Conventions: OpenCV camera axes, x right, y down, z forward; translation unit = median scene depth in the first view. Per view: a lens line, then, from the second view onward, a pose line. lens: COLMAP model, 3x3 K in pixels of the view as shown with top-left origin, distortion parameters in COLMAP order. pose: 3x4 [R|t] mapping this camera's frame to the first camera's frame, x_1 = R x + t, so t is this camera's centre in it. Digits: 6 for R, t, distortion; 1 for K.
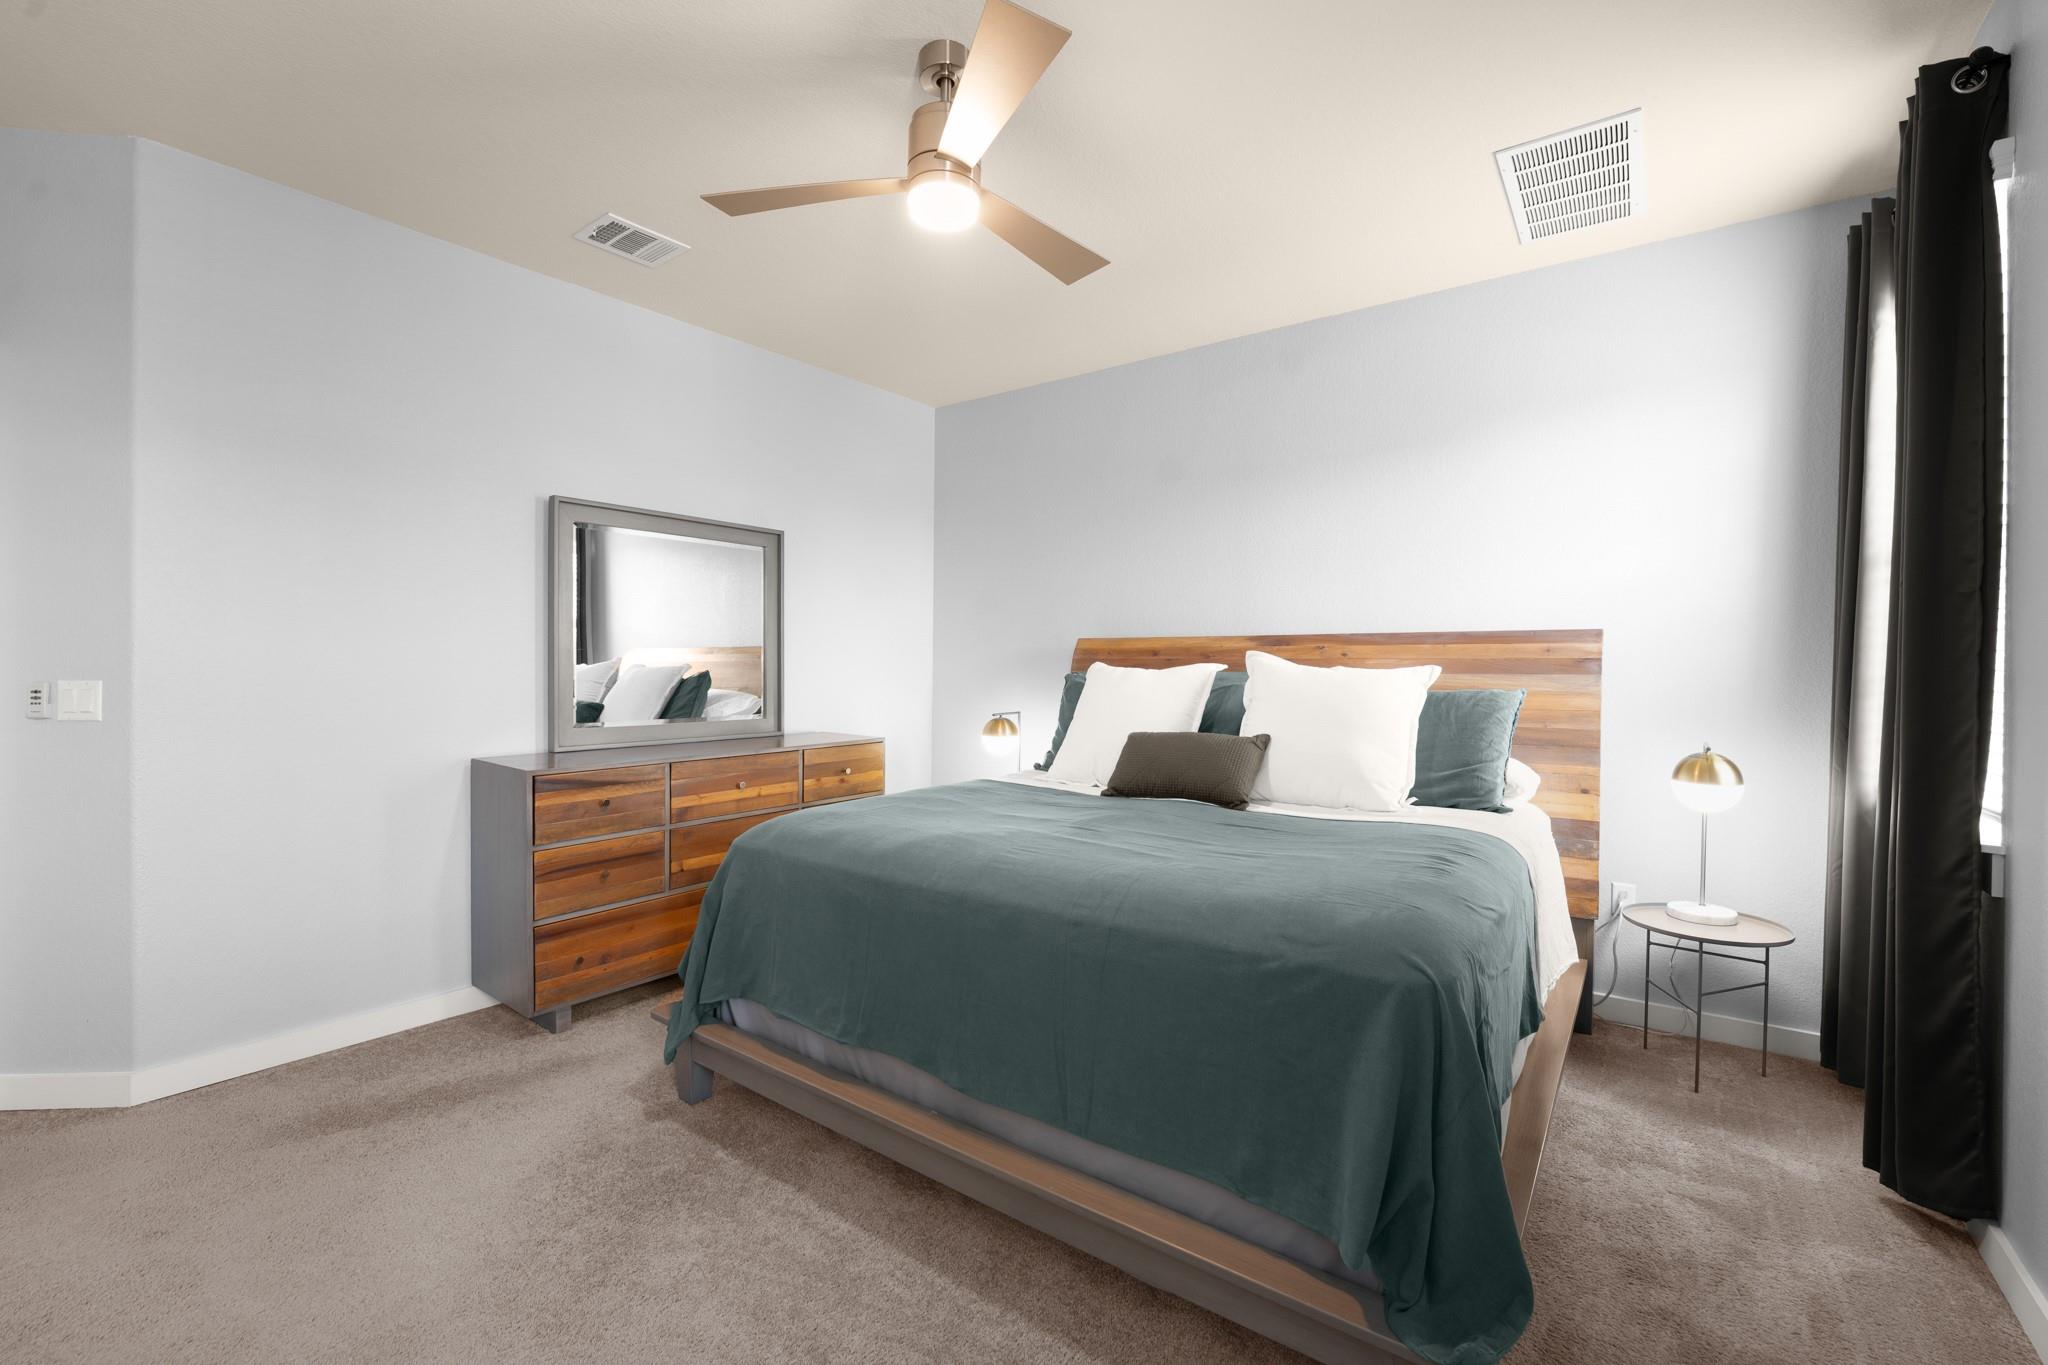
lens RADIAL K [[884.3, 0, 1013.6], [0, 884.3, 675.3], [0, 0, 1]] dist [-0.018876, -0.000137]
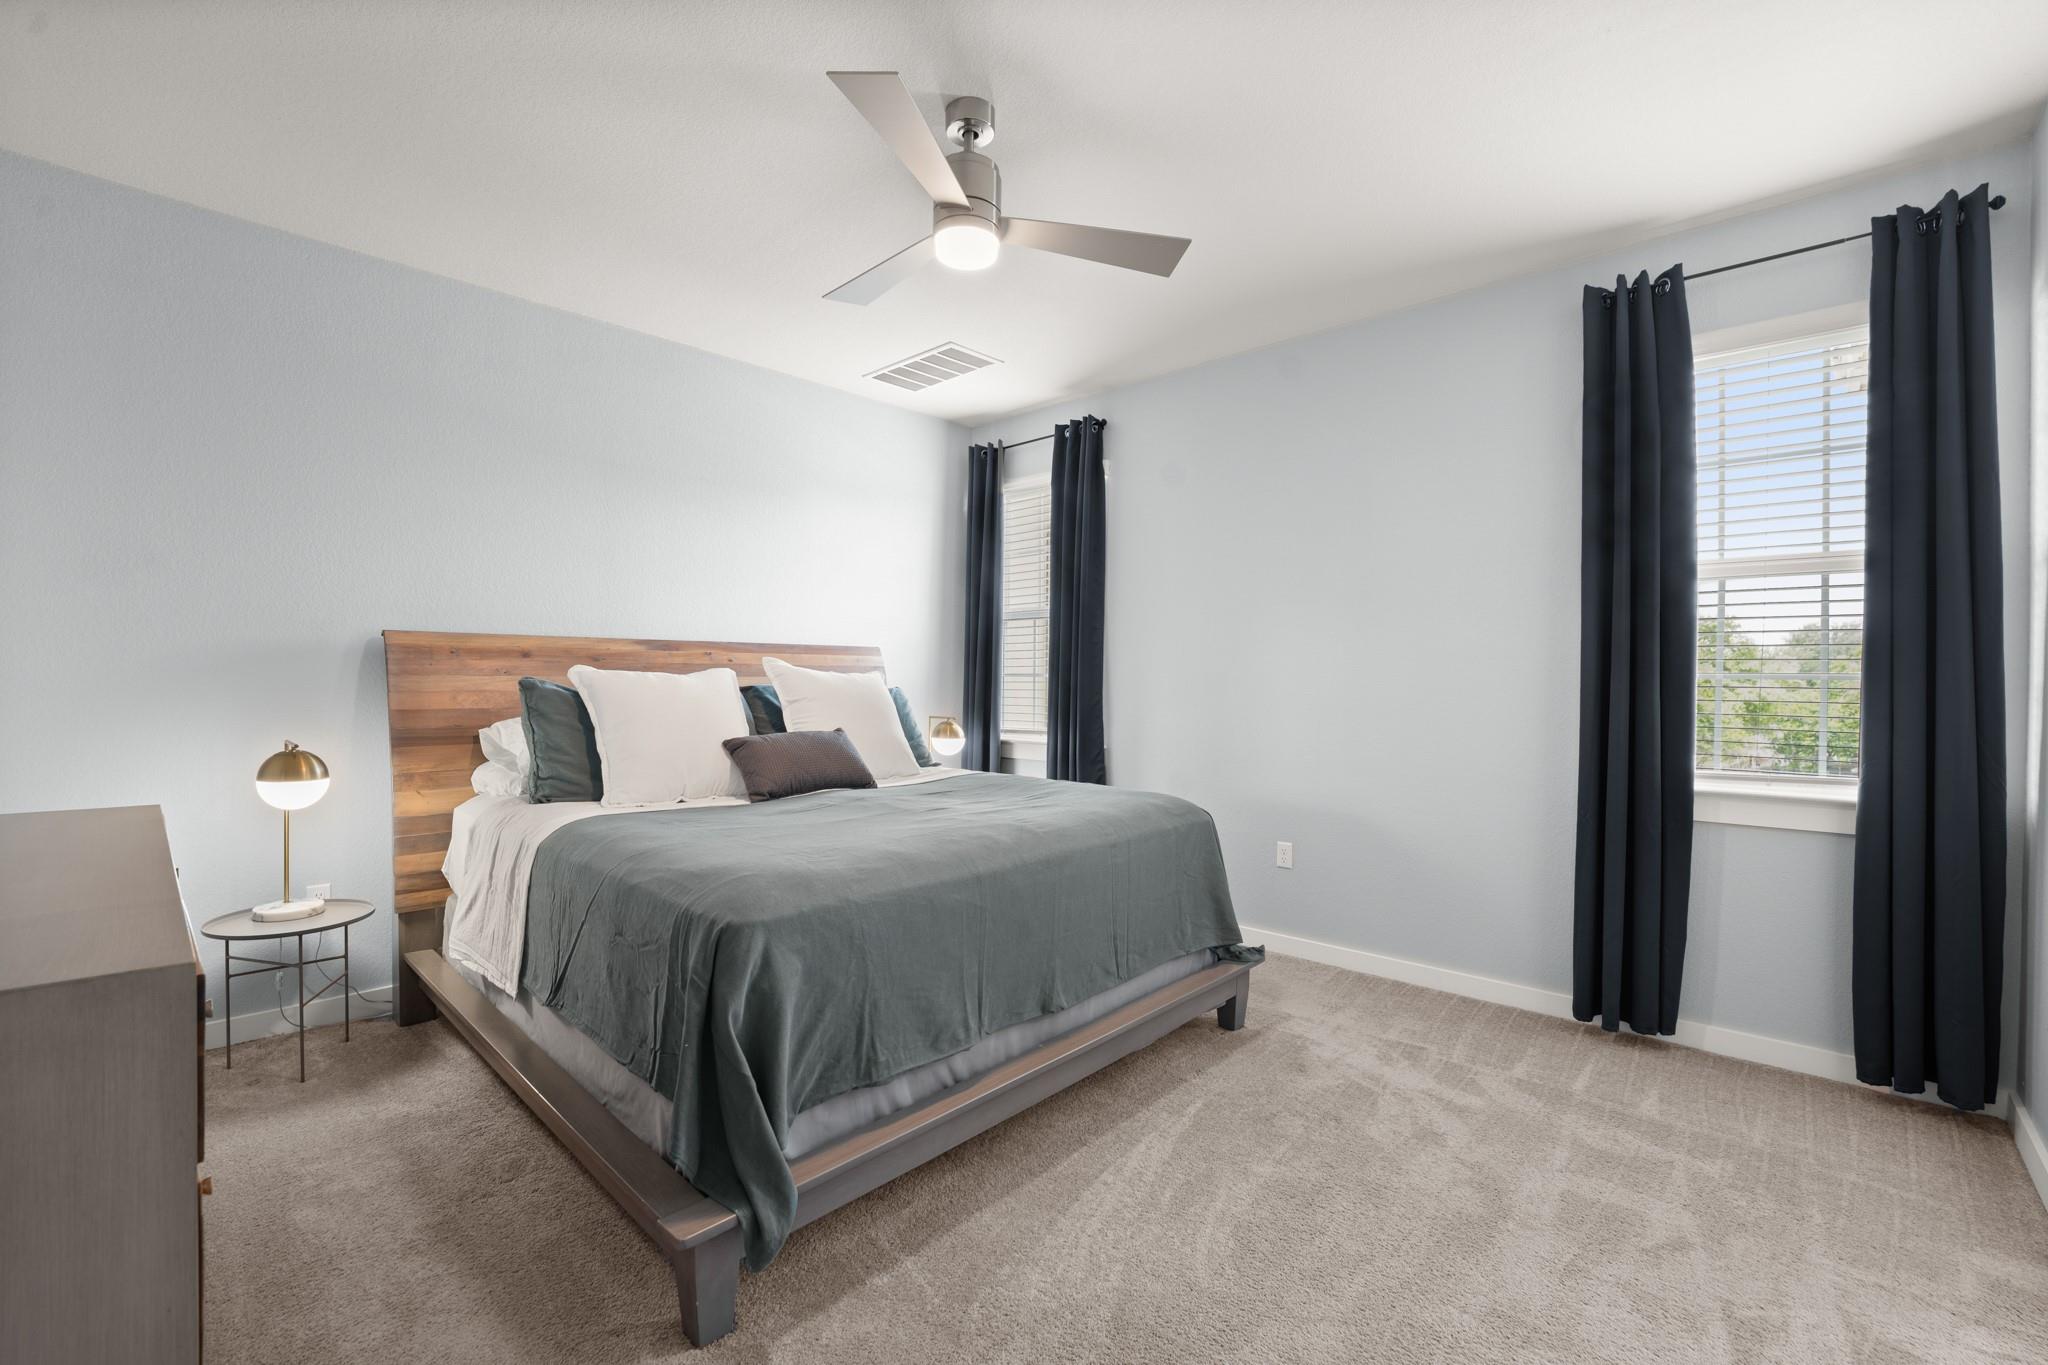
lens RADIAL K [[836.4, 0, 1037.7], [0, 836.4, 679.1], [0, 0, 1]] dist [-0.027463, 0.001223]
pose [[0.102030, -0.014882, 0.994670, -0.602486], [0.007372, 0.999872, 0.014203, -0.011530], [-0.994754, 0.005884, 0.102127, 0.437404]]
